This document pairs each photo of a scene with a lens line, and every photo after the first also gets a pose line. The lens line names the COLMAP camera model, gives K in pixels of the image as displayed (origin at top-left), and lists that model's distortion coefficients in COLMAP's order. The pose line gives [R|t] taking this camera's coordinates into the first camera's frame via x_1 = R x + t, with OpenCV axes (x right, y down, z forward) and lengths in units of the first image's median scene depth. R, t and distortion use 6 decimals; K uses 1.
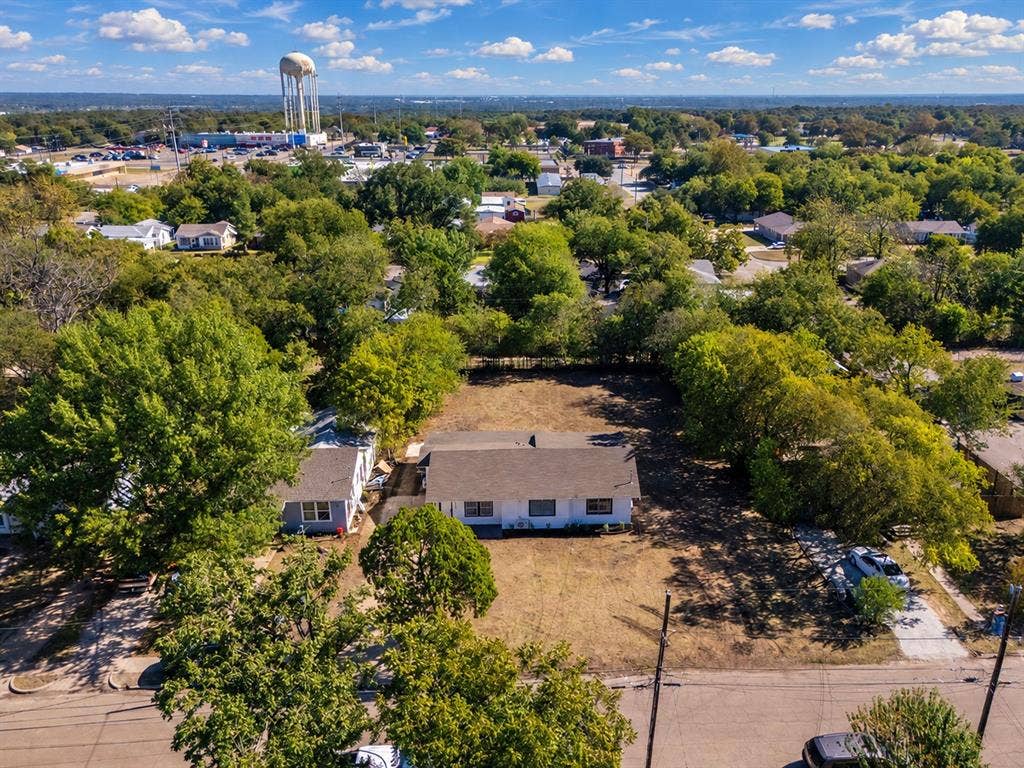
lens RADIAL K [[830.1, 0, 551.6], [0, 830.1, 342.8], [0, 0, 1]] dist [0.041689, -0.006834]
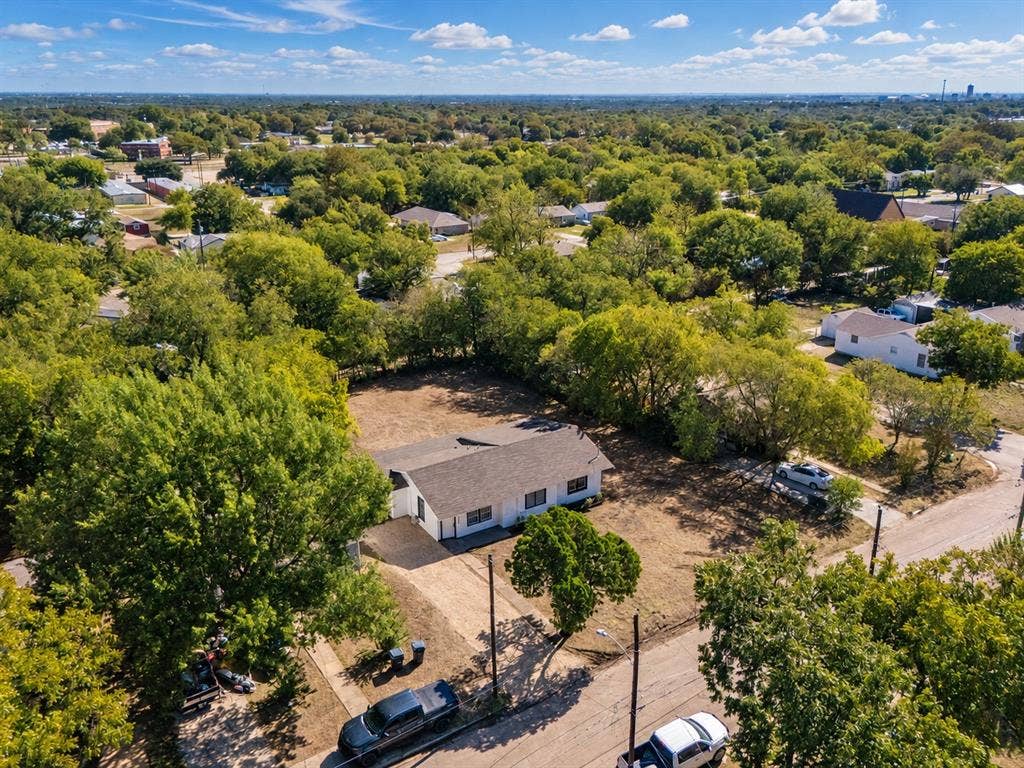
lens RADIAL K [[830.1, 0, 551.6], [0, 830.1, 342.8], [0, 0, 1]] dist [0.041689, -0.006834]
pose [[0.855881, -0.149932, 0.494963, -0.466766], [0.148562, 0.987994, 0.042389, -0.029660], [-0.495376, 0.037252, 0.867880, 0.095254]]
